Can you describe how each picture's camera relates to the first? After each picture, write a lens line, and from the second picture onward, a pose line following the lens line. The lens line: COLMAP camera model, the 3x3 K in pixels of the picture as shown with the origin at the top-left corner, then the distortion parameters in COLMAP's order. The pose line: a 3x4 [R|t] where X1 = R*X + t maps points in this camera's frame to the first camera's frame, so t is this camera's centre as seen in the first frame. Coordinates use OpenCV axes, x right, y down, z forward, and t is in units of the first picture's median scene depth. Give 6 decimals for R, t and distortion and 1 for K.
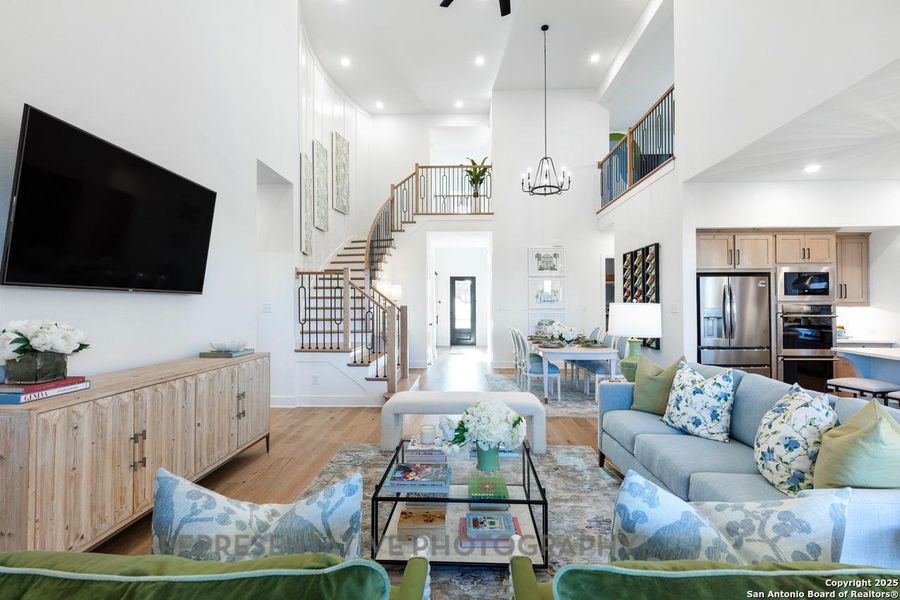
lens RADIAL K [[423.5, 0, 450.0], [0, 423.5, 300.0], [0, 0, 1]] dist [0.003149, -0.000049]
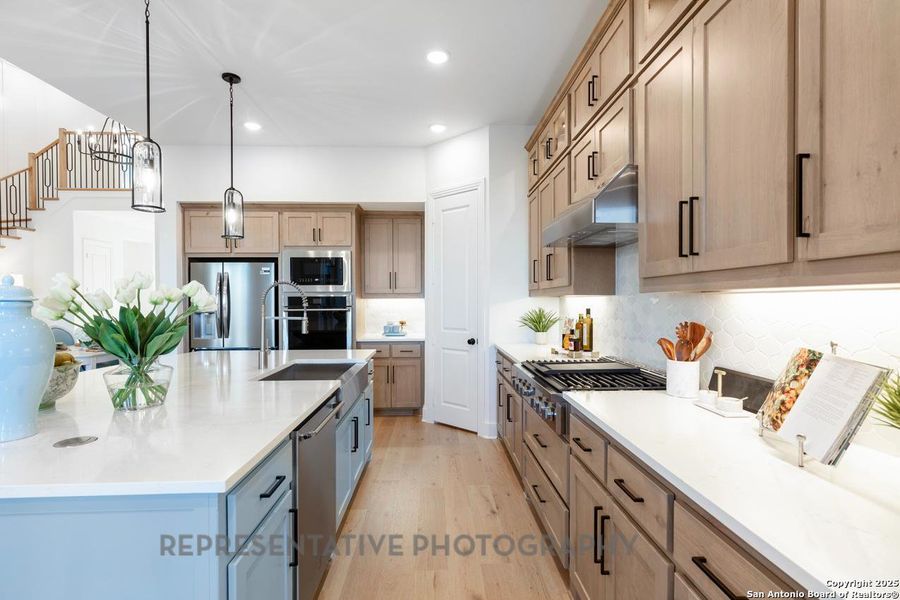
lens RADIAL K [[423.5, 0, 450.0], [0, 423.5, 300.0], [0, 0, 1]] dist [0.003149, -0.000049]
pose [[0.996648, -0.003108, 0.081747, 1.020875], [0.001520, 0.999809, 0.019479, 0.001939], [-0.081792, -0.019290, 0.996463, 0.150145]]
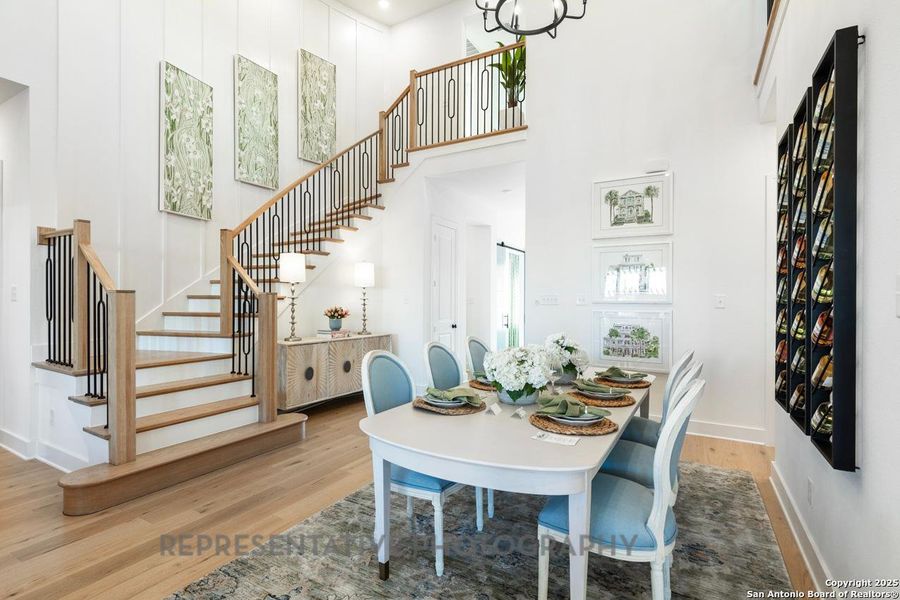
lens RADIAL K [[423.5, 0, 450.0], [0, 423.5, 300.0], [0, 0, 1]] dist [0.003149, -0.000049]
pose [[0.888935, 0.006596, -0.457986, 0.436483], [-0.000349, 0.999906, 0.013723, 0.019710], [0.458033, -0.012039, 0.888853, 0.752431]]
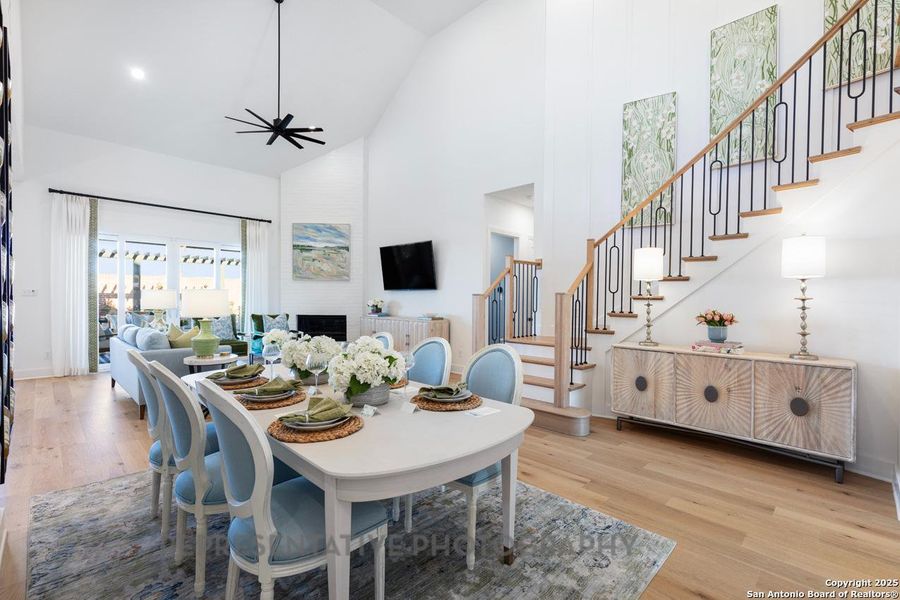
lens RADIAL K [[399.0, 0, 454.8], [0, 399.0, 309.0], [0, 0, 1]] dist [-0.007287, -0.000056]
pose [[-0.663371, 0.012623, -0.748184, 0.533459], [0.004951, 0.999910, 0.012480, 0.035933], [0.748274, 0.004574, -0.663374, 1.544976]]
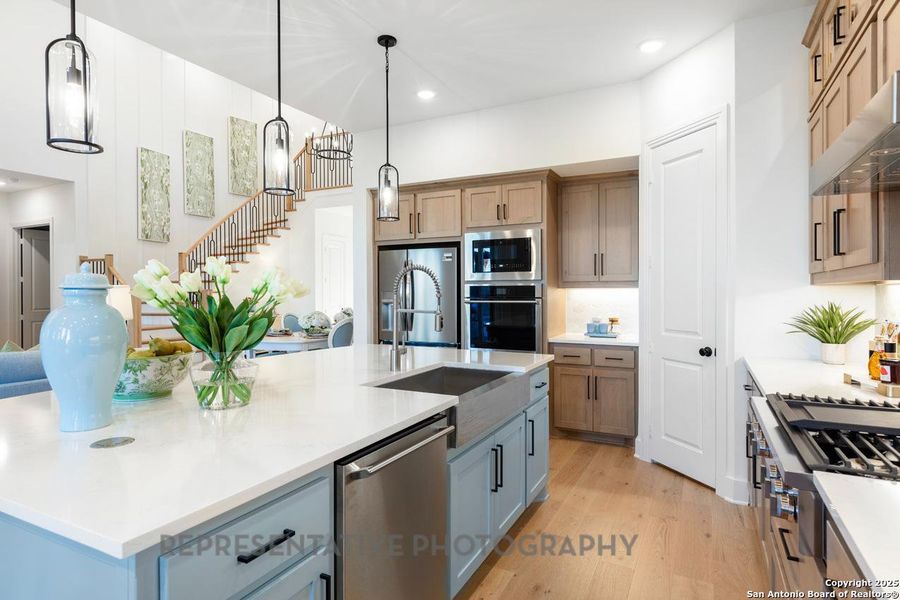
lens RADIAL K [[487.8, 0, 452.1], [0, 487.8, 289.2], [0, 0, 1]] dist [0.011251, 0.000366]
pose [[0.910467, -0.002918, -0.413572, 1.085288], [0.009323, 0.999866, 0.013469, 0.005026], [0.413477, -0.016119, 0.910372, 0.237252]]
